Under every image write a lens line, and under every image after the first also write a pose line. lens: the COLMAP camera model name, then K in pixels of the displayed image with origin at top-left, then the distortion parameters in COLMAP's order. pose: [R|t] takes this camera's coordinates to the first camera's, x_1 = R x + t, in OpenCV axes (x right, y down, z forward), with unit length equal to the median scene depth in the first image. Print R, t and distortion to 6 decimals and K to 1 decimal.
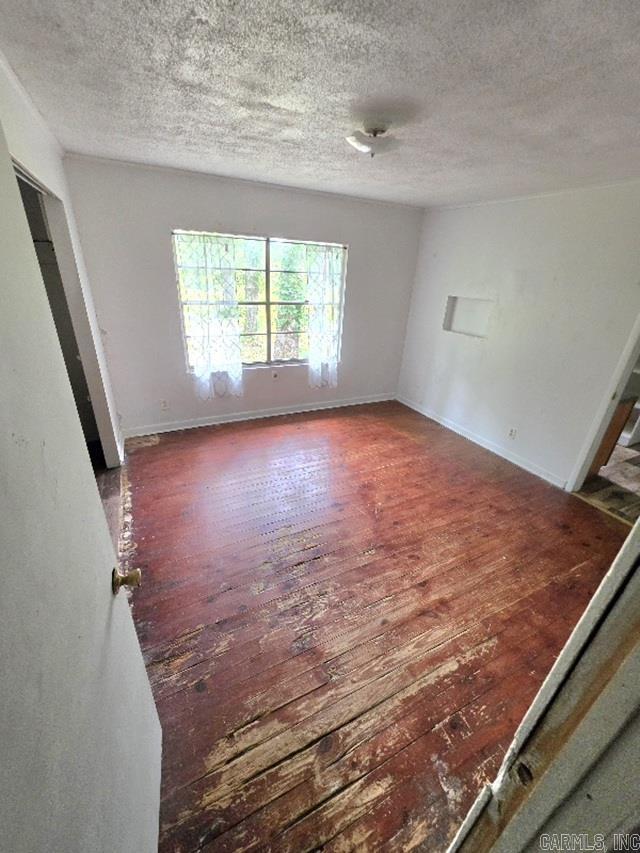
lens RADIAL K [[345.0, 0, 320.7], [0, 345.0, 423.8], [0, 0, 1]] dist [-0.005617, -0.000160]
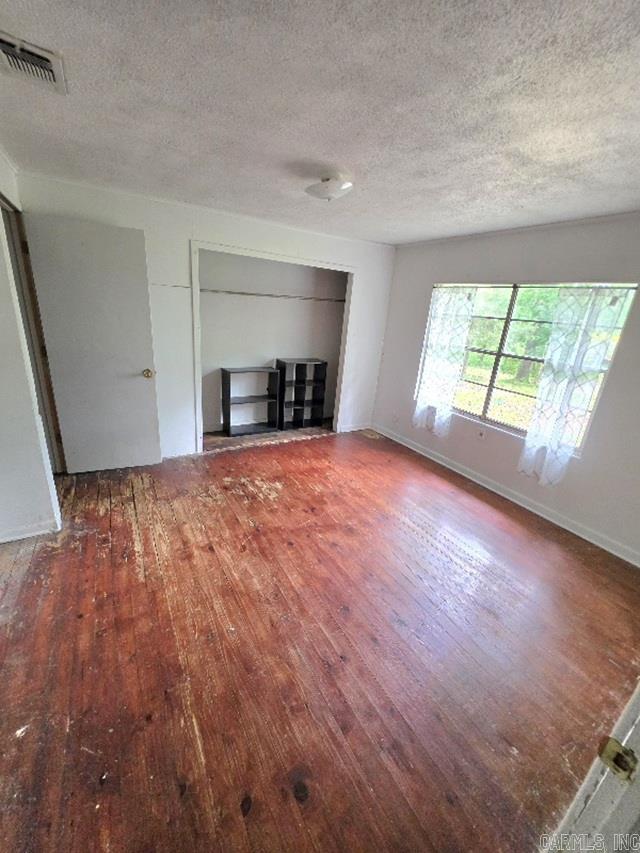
lens RADIAL K [[345.0, 0, 320.7], [0, 345.0, 423.8], [0, 0, 1]] dist [-0.005617, -0.000160]
pose [[0.079853, 0.277227, -0.957480, 1.100288], [-0.484061, 0.850471, 0.205873, -0.241724], [0.871383, 0.447040, 0.202107, 0.771837]]
